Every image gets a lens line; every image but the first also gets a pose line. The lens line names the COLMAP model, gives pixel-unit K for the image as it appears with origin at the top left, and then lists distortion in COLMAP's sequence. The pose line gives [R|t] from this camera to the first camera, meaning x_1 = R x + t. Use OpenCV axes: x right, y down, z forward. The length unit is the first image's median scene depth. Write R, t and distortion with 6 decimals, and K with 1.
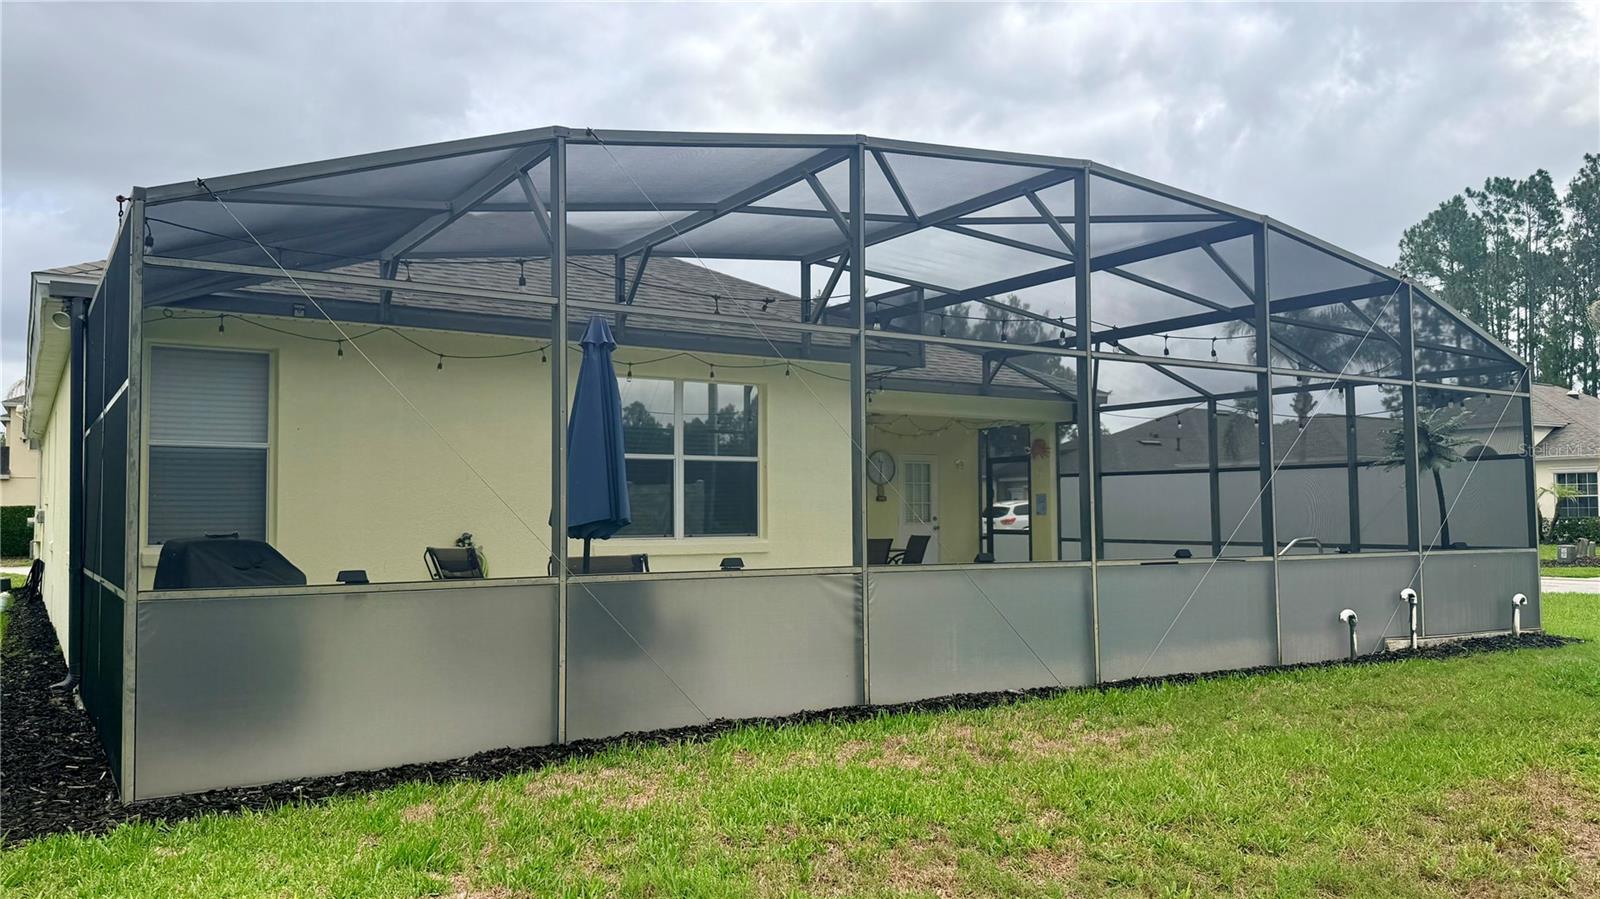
lens RADIAL K [[1185.9, 0, 800.0], [0, 1185.9, 449.5], [0, 0, 1]] dist [0.078613, 0.000331]
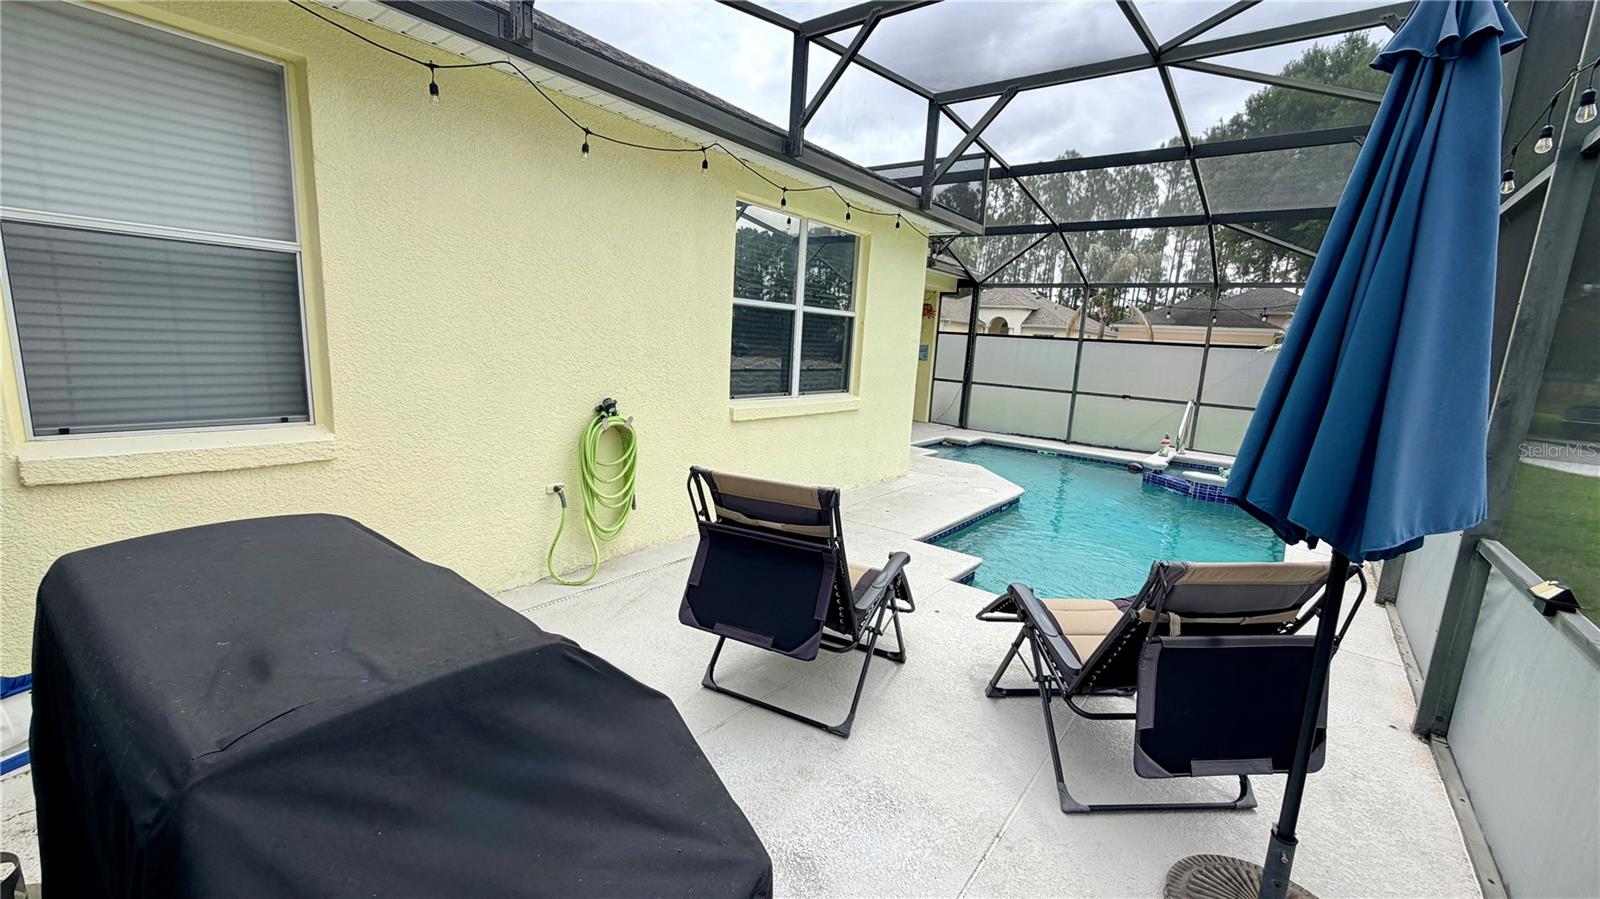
lens RADIAL K [[642.3, 0, 794.5], [0, 642.3, 453.0], [0, 0, 1]] dist [0.000648, 0.000140]
pose [[0.946972, 0.003688, 0.321296, -0.265895], [-0.081167, 0.970251, 0.228089, 0.002250], [-0.310897, -0.242072, 0.919100, 0.522974]]
